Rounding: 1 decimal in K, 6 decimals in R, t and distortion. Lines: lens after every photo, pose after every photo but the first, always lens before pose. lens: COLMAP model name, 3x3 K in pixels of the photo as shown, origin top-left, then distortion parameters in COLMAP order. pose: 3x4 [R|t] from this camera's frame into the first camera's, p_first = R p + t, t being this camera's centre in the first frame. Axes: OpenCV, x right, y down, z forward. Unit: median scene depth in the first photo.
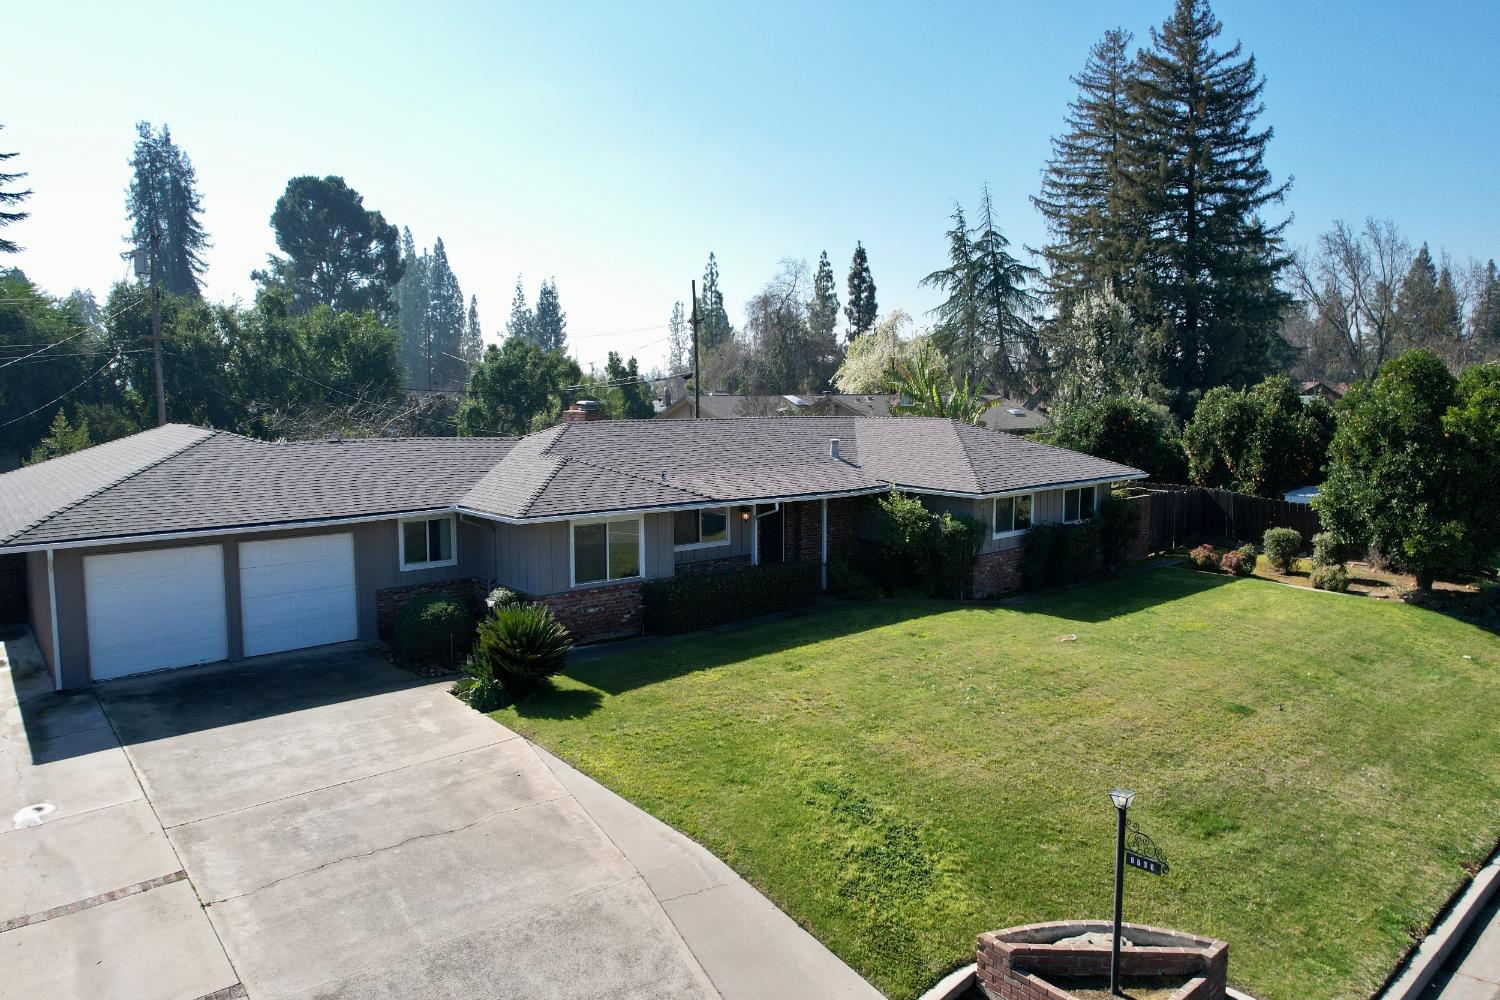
lens RADIAL K [[972.0, 0, 756.2], [0, 972.0, 507.7], [0, 0, 1]] dist [-0.043832, 0.021668]
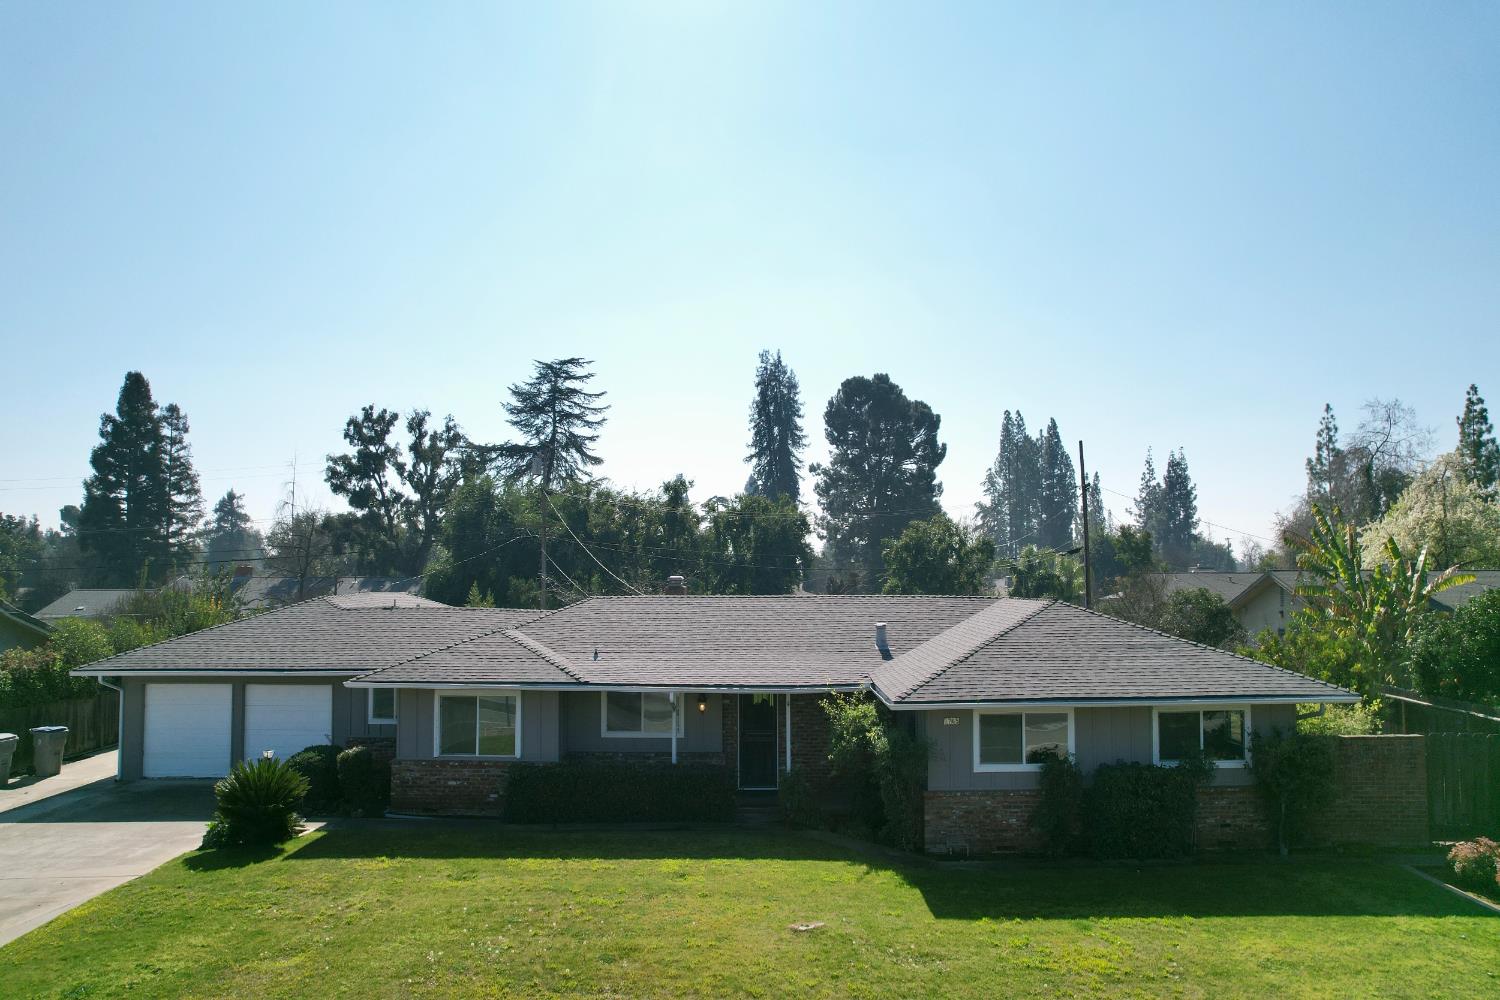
lens RADIAL K [[972.0, 0, 747.8], [0, 972.0, 559.5], [0, 0, 1]] dist [-0.043832, 0.021668]
pose [[0.748905, -0.010962, -0.662587, 0.641166], [-0.076284, 0.991790, -0.102631, -0.038140], [0.658272, 0.127405, 0.741920, 0.391087]]
